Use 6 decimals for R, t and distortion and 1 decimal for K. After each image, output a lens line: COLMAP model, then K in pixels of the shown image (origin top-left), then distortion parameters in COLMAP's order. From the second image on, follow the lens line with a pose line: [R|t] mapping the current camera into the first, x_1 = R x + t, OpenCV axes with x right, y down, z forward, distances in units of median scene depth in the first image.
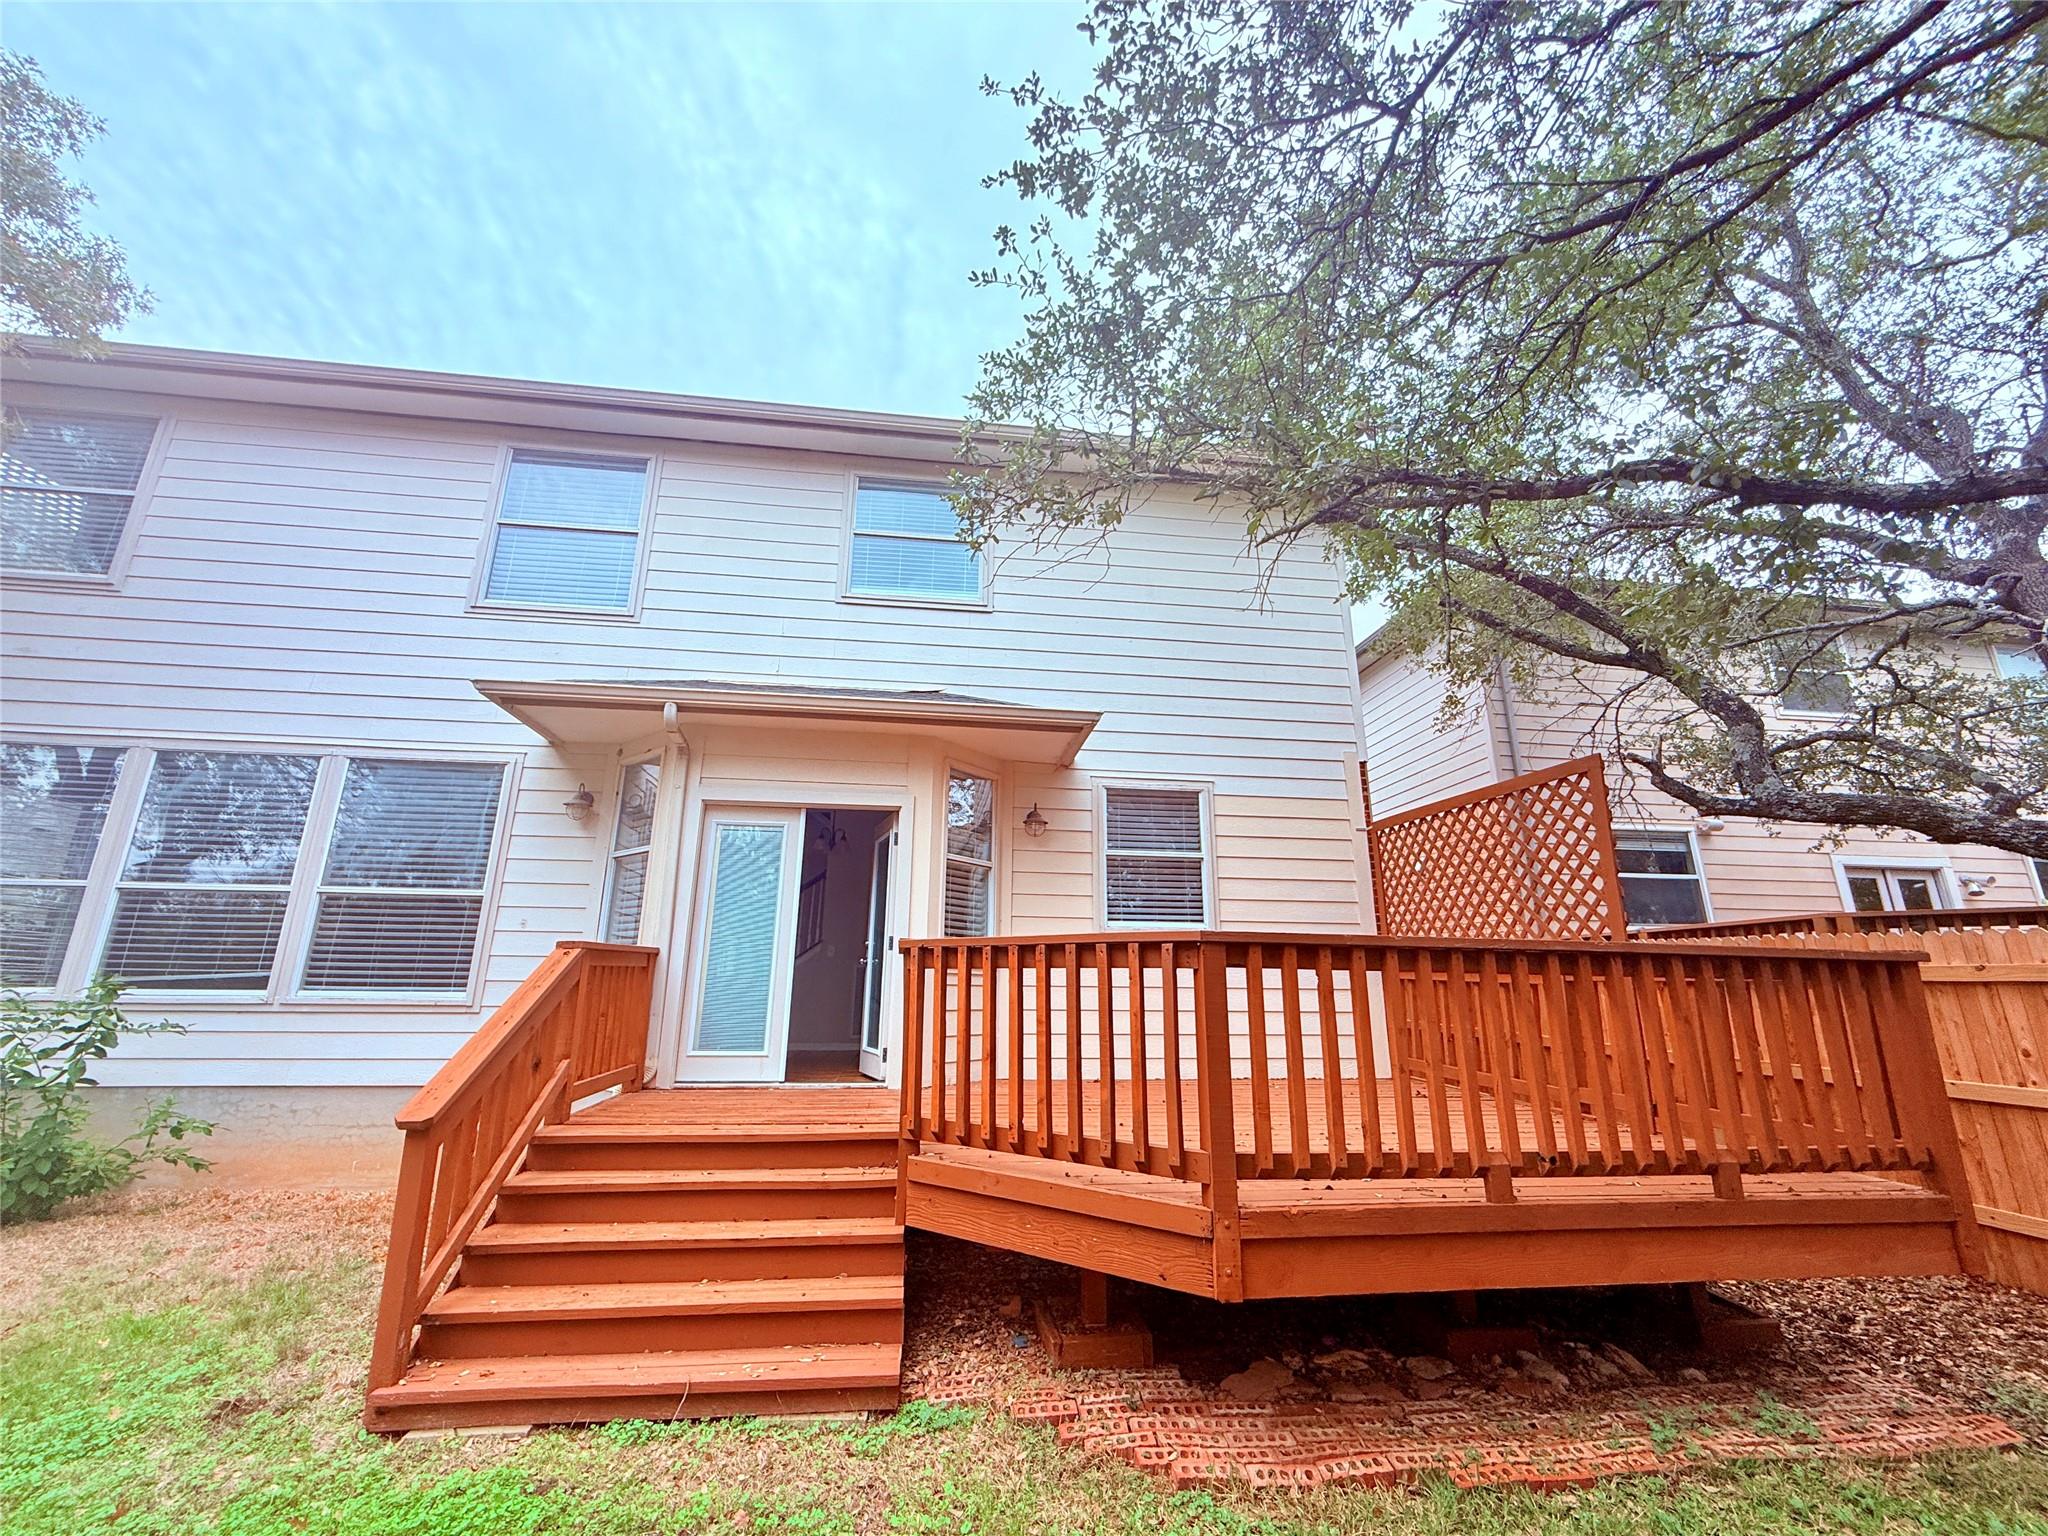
lens RADIAL K [[813.6, 0, 1016.7], [0, 813.6, 771.3], [0, 0, 1]] dist [0.001740, 0.000061]
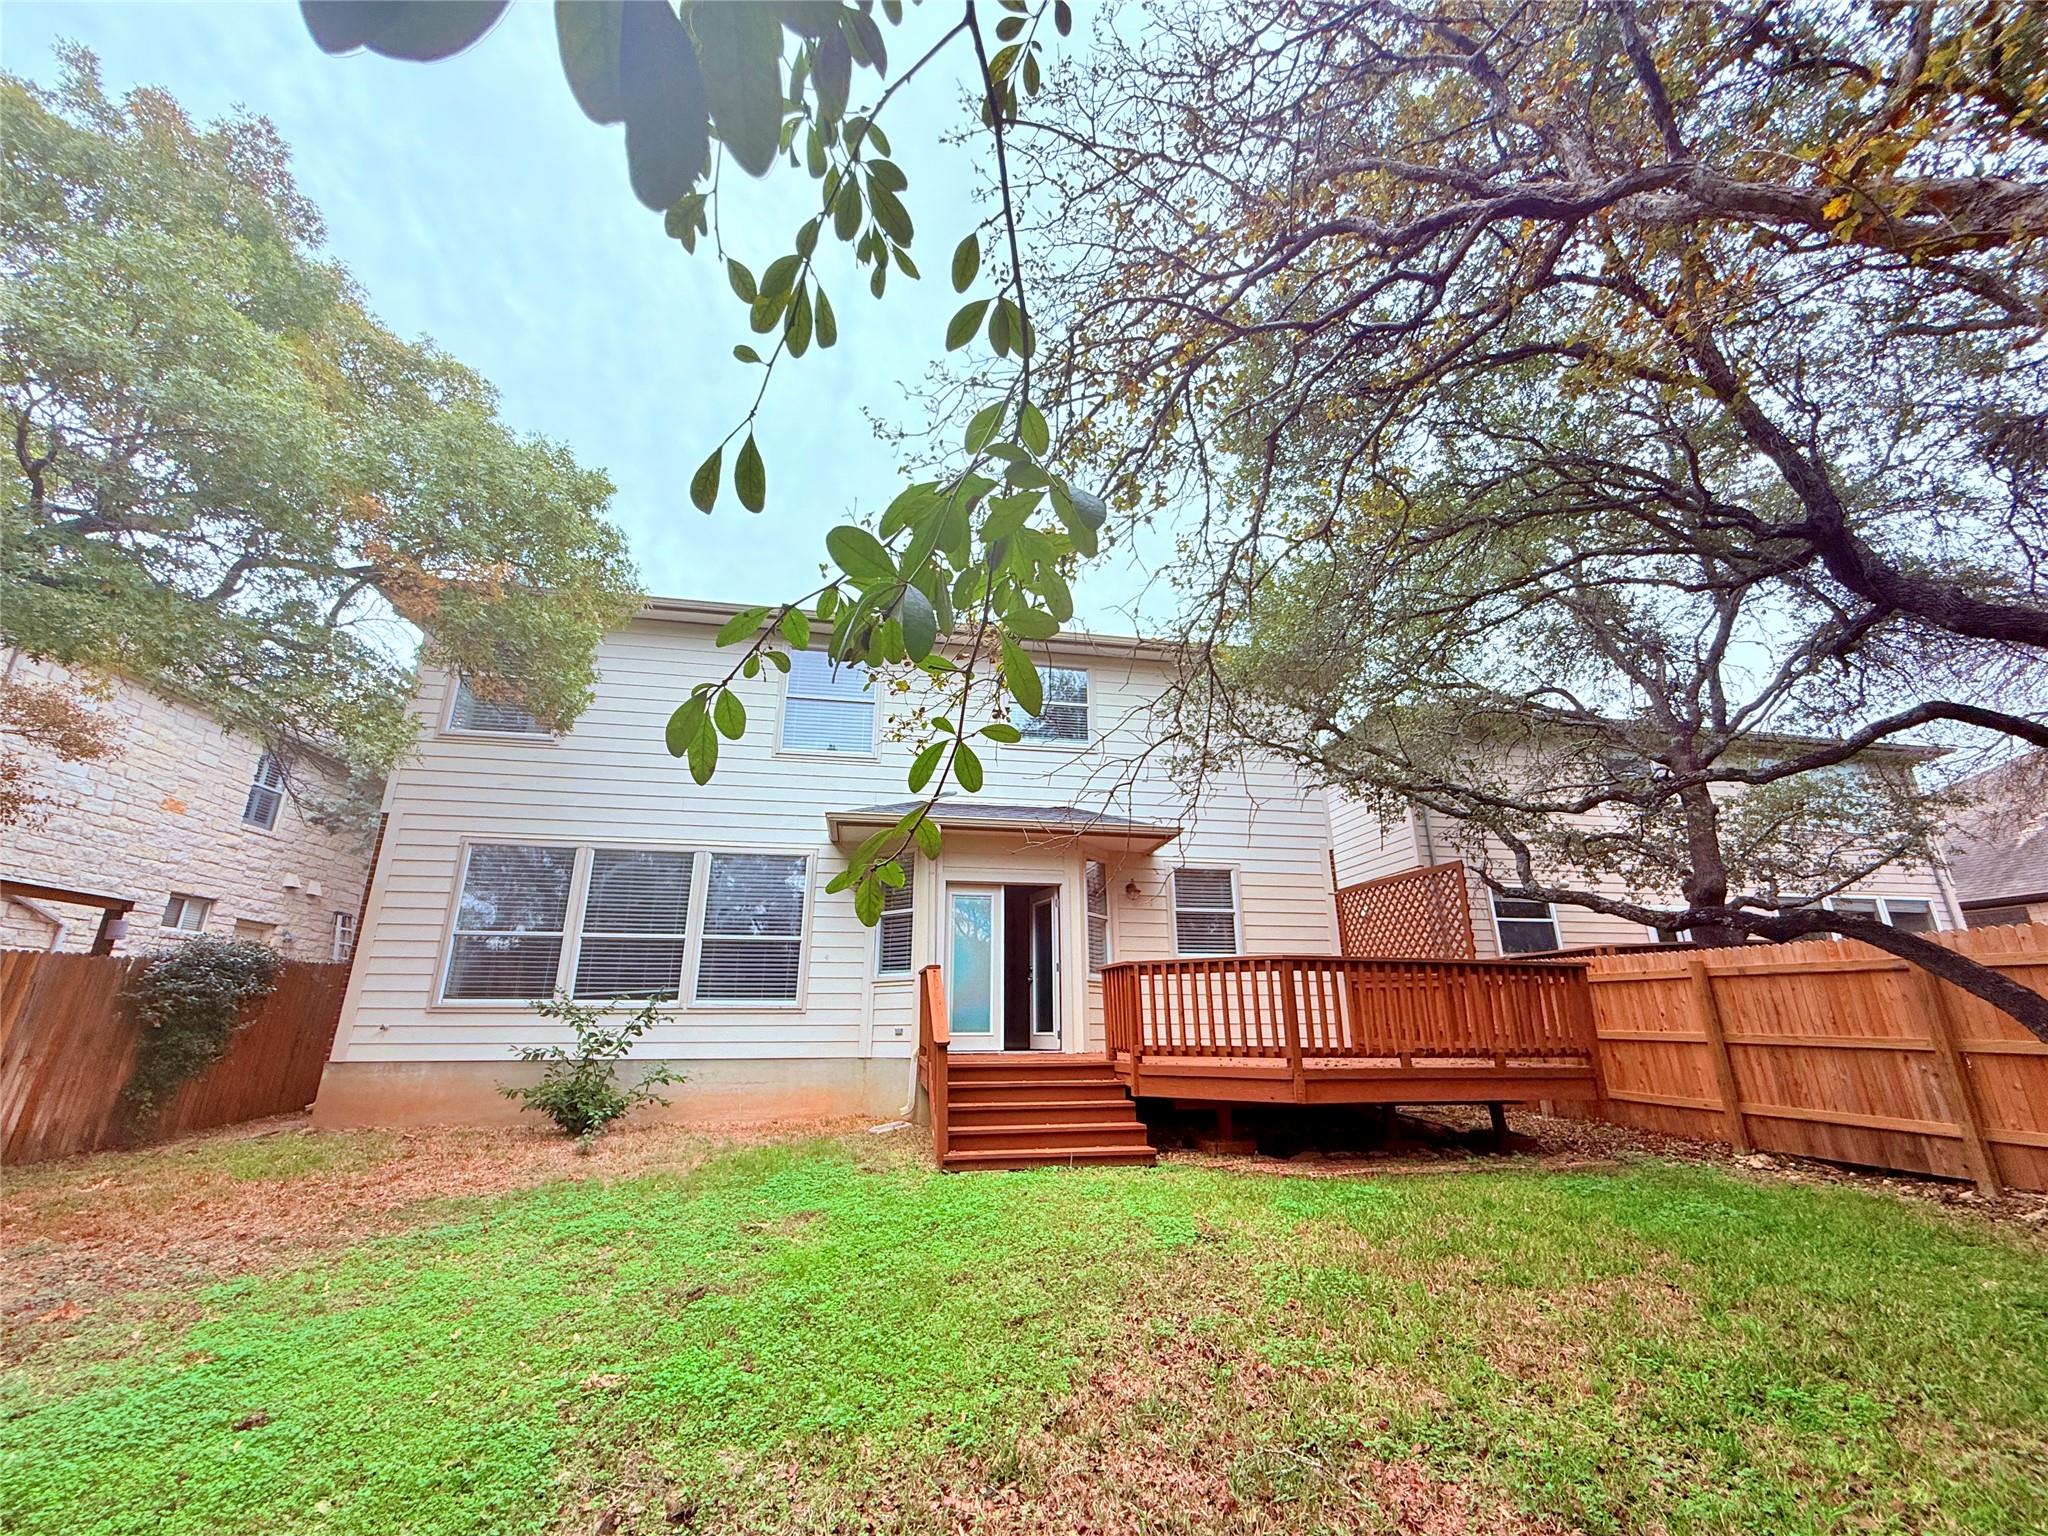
lens RADIAL K [[813.6, 0, 1016.7], [0, 813.6, 771.3], [0, 0, 1]] dist [0.001740, 0.000061]
pose [[0.998064, 0.006213, 0.061882, -0.332603], [-0.003556, 0.999071, -0.042951, -0.112178], [-0.062091, 0.042648, 0.997159, -0.639048]]
